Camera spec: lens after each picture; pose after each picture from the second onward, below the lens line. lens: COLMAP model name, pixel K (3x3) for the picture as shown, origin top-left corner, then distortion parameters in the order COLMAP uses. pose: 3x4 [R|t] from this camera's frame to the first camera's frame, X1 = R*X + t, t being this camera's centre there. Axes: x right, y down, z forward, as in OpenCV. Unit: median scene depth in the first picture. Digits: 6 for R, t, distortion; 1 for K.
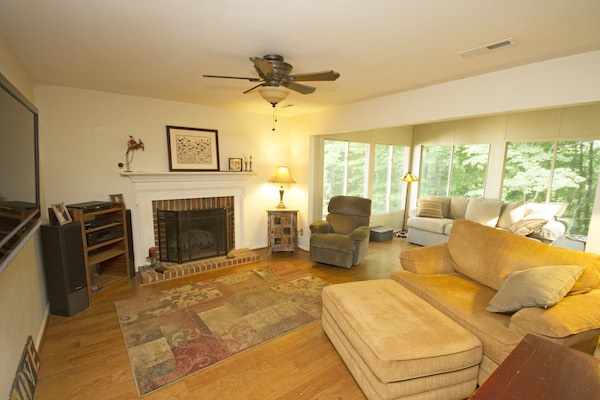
lens RADIAL K [[288.0, 0, 296.2], [0, 288.0, 203.8], [0, 0, 1]] dist [0.020094, -0.013327]
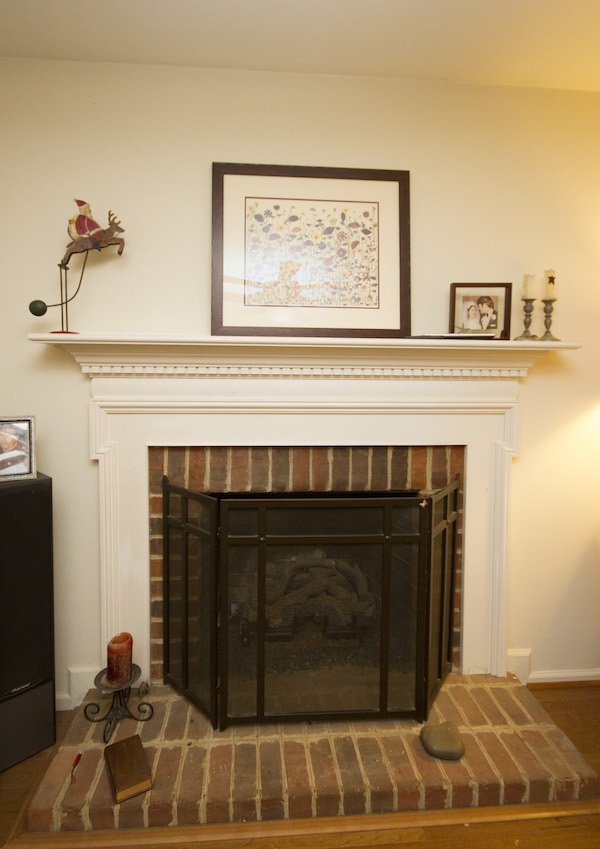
lens RADIAL K [[442.6, 0, 289.5], [0, 442.6, 401.1], [0, 0, 1]] dist [-0.001443, -0.000447]
pose [[0.851740, 0.020993, -0.523544, -0.159184], [-0.067894, 0.995195, -0.070550, -0.029146], [0.519547, 0.095636, 0.849073, 0.650529]]
